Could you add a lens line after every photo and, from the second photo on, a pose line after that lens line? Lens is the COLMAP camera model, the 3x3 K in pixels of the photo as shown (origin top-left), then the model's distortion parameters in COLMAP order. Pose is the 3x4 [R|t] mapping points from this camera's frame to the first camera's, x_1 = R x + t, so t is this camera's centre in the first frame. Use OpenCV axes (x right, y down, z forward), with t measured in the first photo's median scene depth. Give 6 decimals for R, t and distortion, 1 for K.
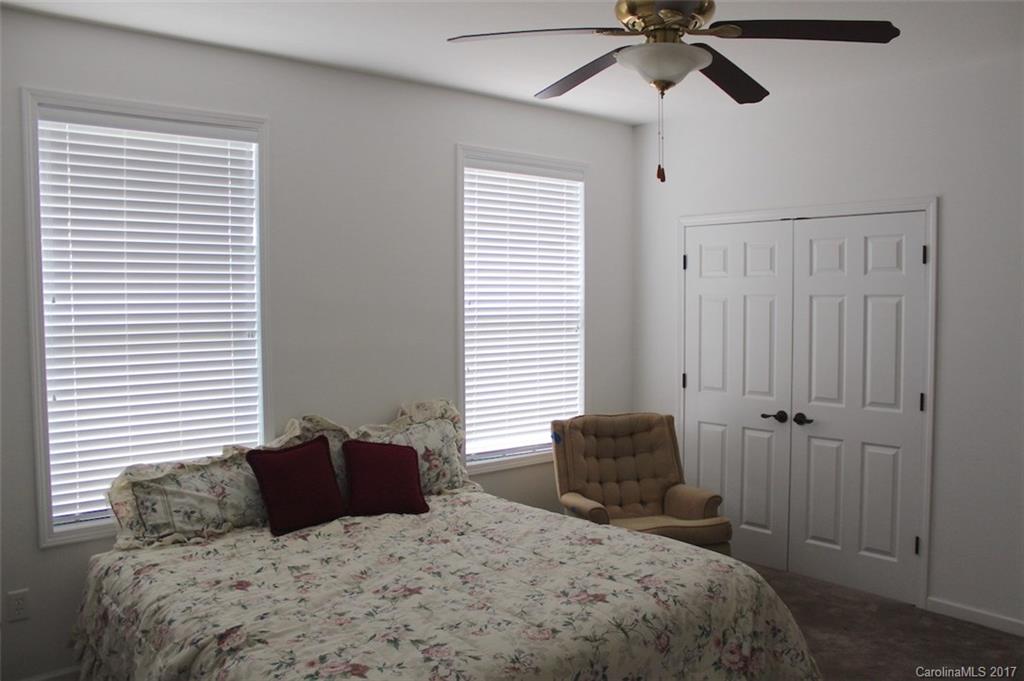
lens RADIAL K [[858.5, 0, 505.0], [0, 858.5, 339.2], [0, 0, 1]] dist [-0.089379, 0.028397]
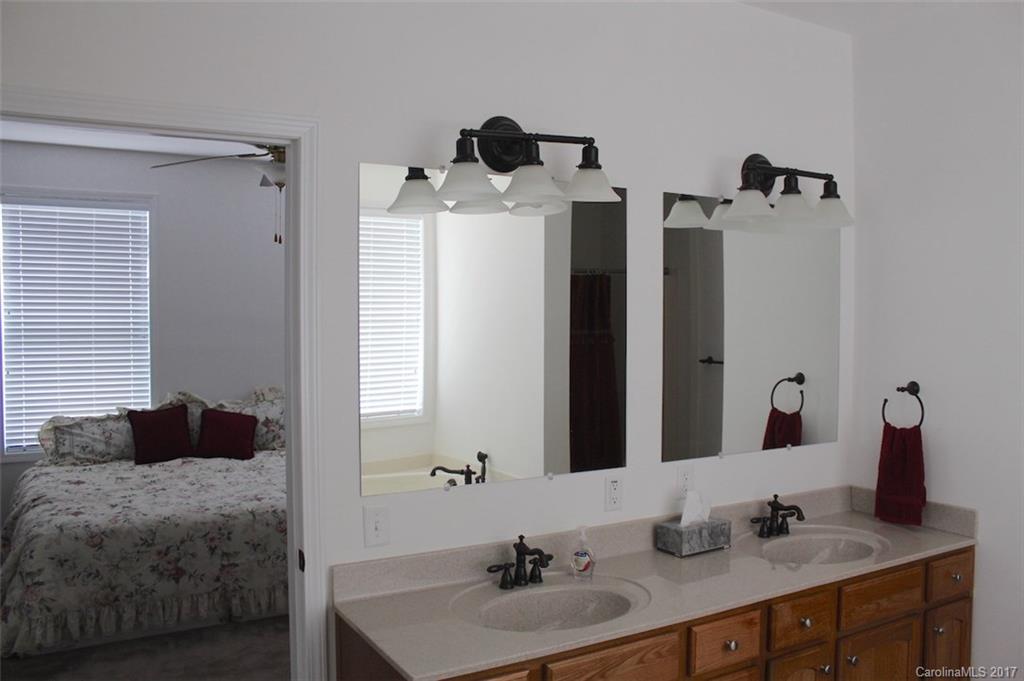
lens RADIAL K [[858.5, 0, 522.3], [0, 858.5, 343.2], [0, 0, 1]] dist [-0.089379, 0.028397]
pose [[0.981456, 0.012140, -0.191303, 0.680145], [-0.016073, 0.999690, -0.019018, 0.025174], [0.191013, 0.021740, 0.981347, -0.365045]]
